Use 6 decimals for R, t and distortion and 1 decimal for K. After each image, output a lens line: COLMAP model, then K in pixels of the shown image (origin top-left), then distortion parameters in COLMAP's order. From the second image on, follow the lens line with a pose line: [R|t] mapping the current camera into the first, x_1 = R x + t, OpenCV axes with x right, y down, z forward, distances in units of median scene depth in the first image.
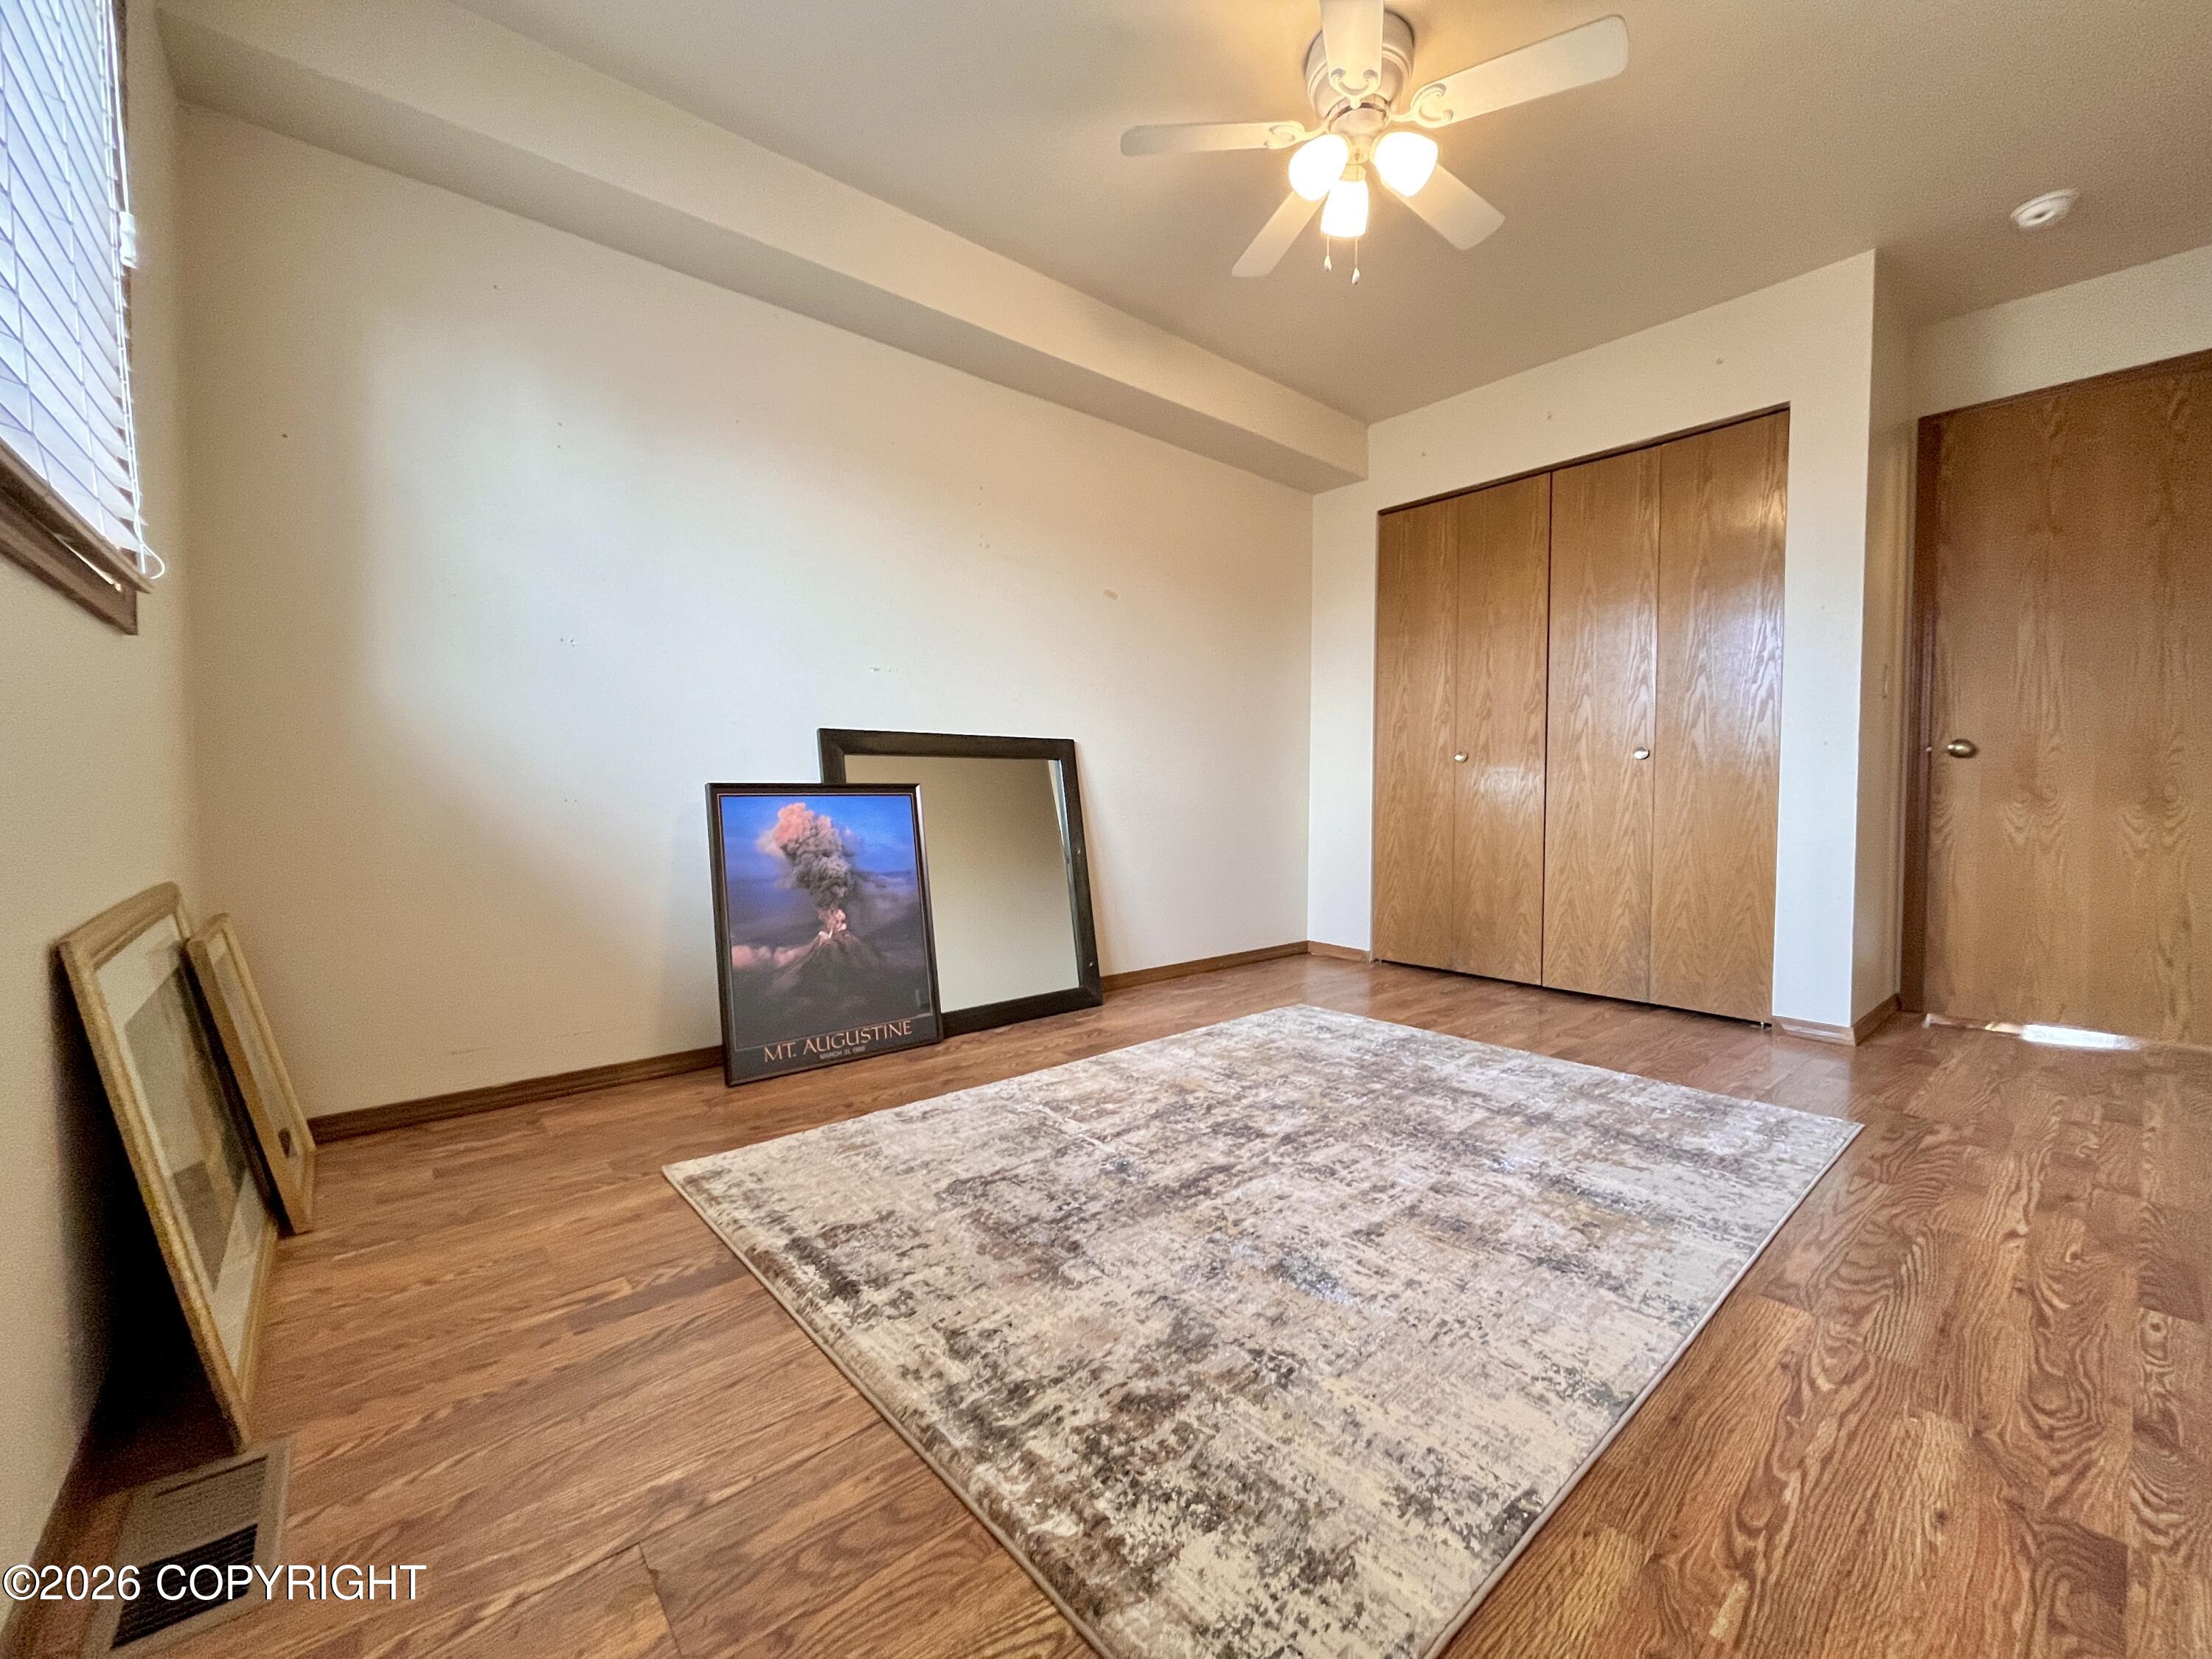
lens RADIAL K [[886.9, 0, 1112.2], [0, 886.9, 836.2], [0, 0, 1]] dist [-0.011210, 0.000510]
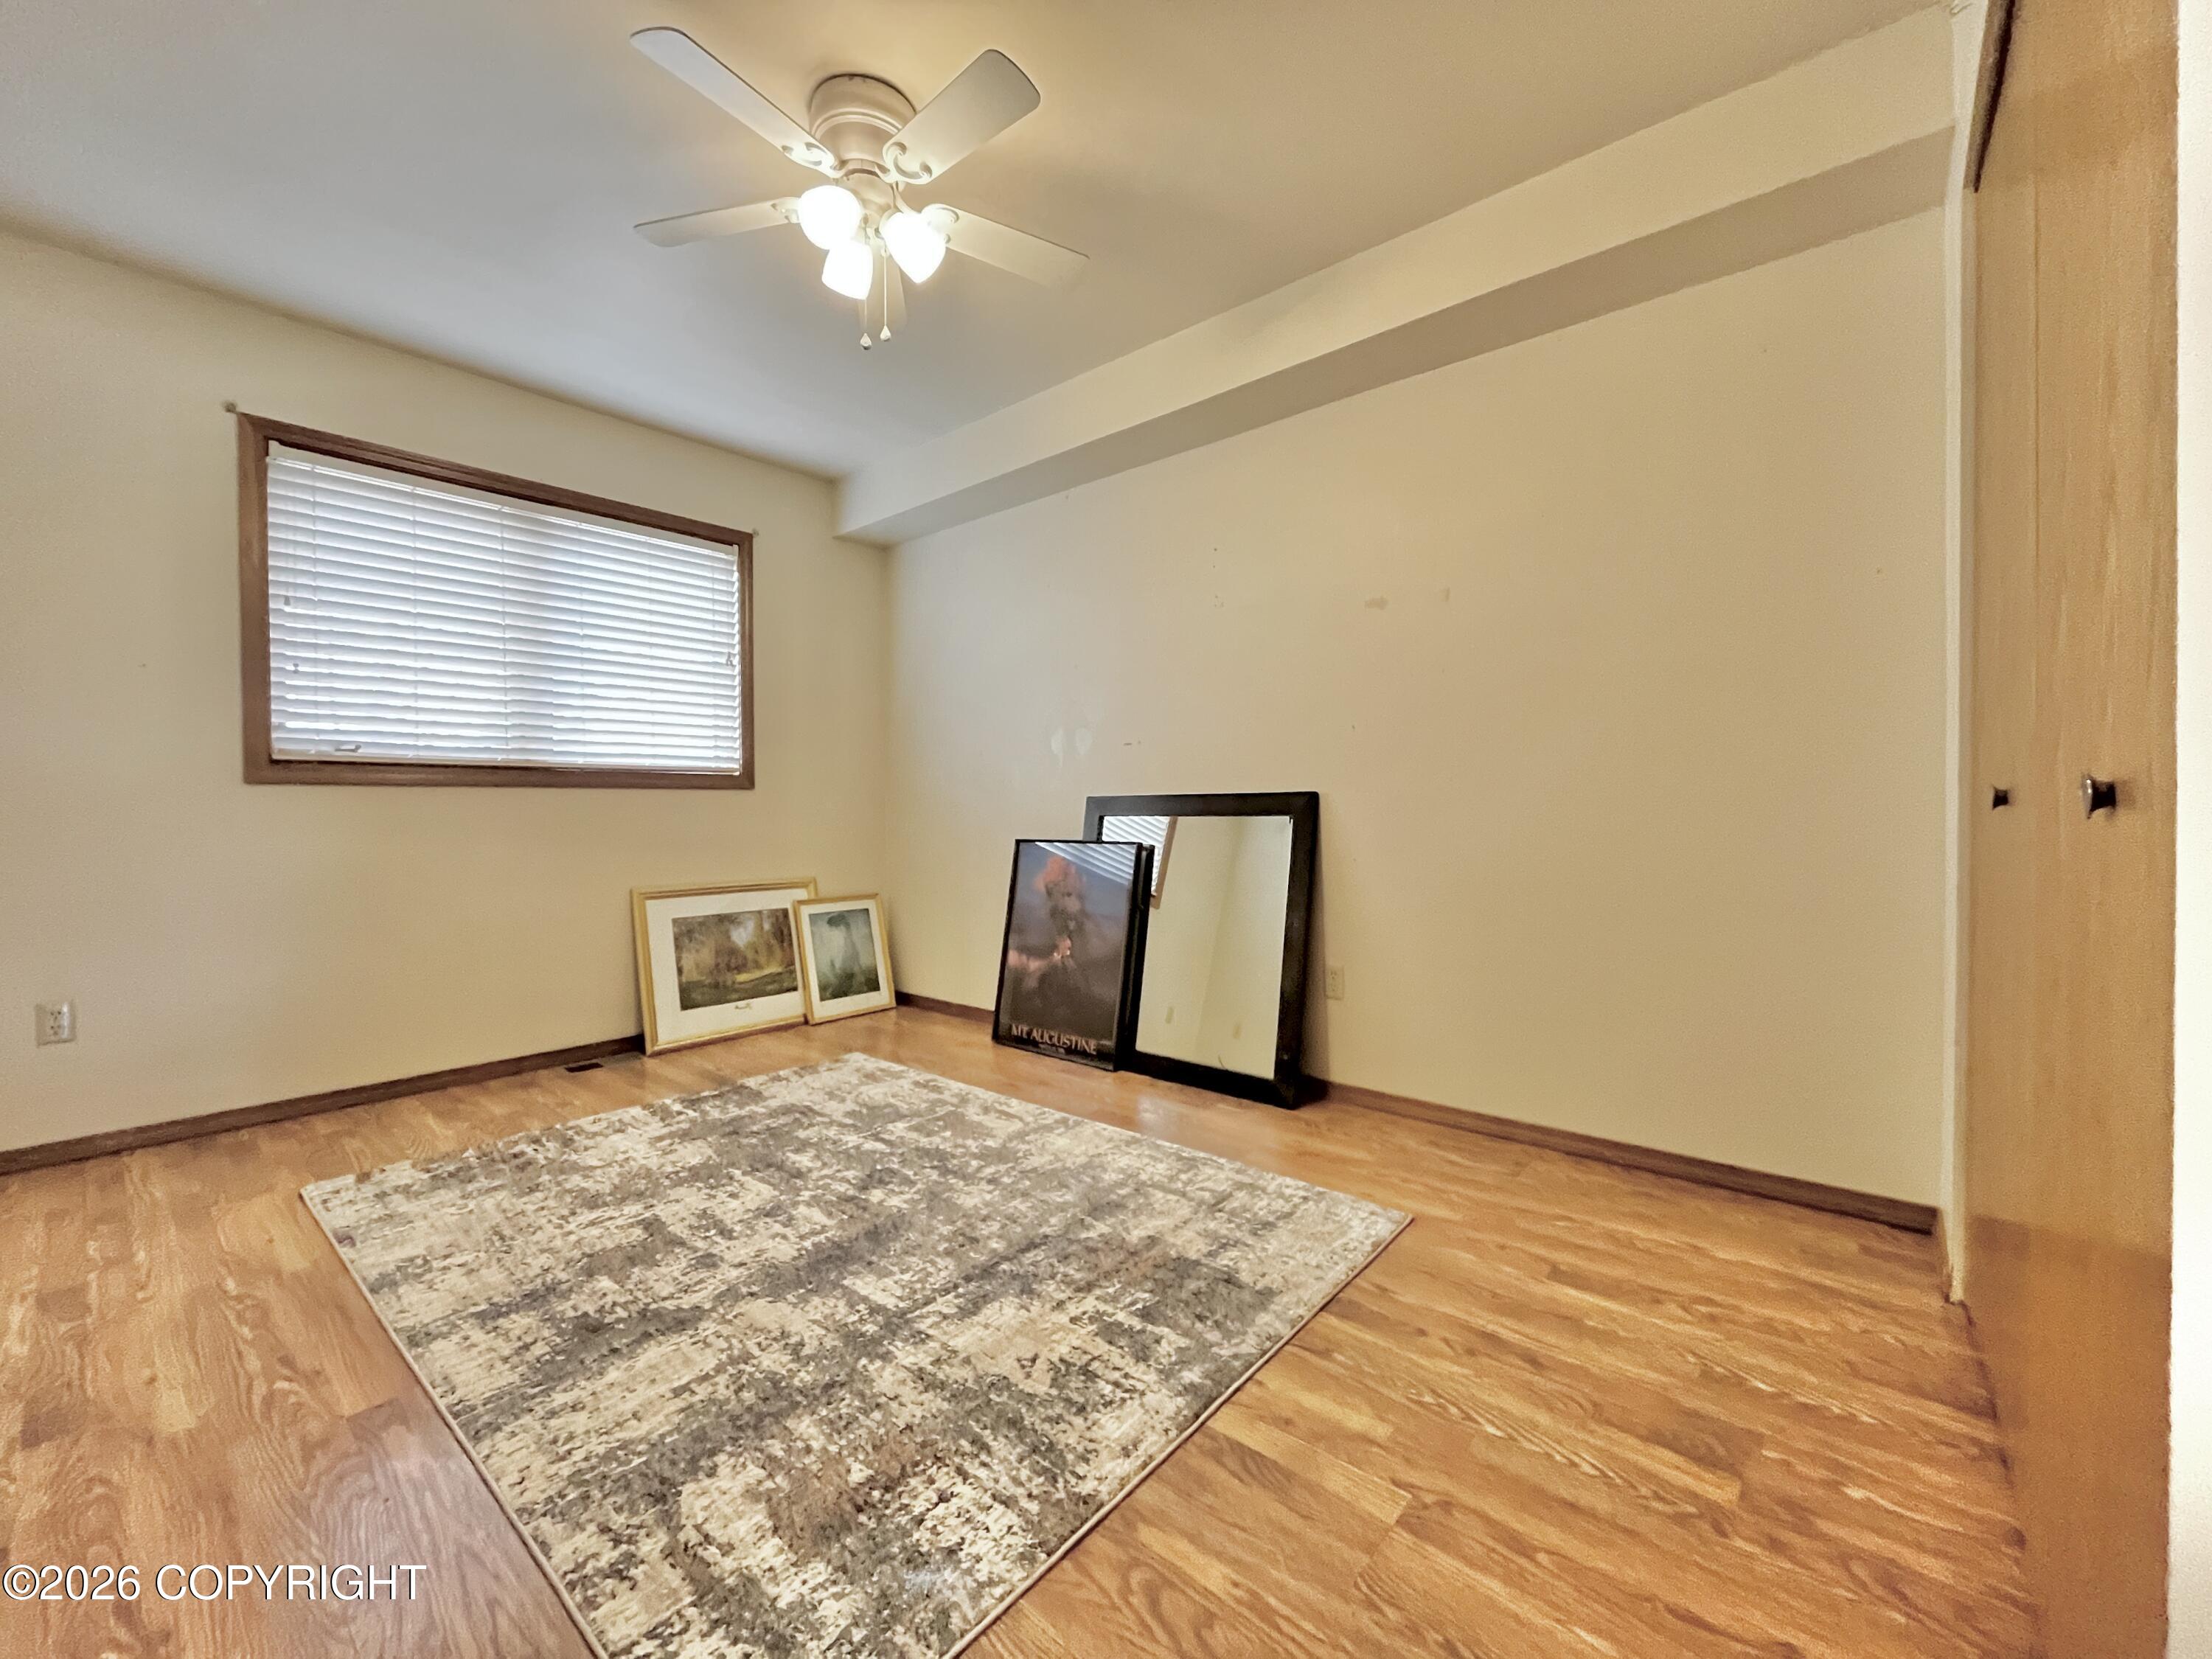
lens RADIAL K [[886.9, 0, 1110.2], [0, 886.9, 827.3], [0, 0, 1]] dist [-0.011210, 0.000510]
pose [[0.162028, 0.015154, -0.986670, 1.238191], [-0.049769, 0.998735, 0.007166, -0.116381], [0.985530, 0.047944, 0.162577, 1.078591]]
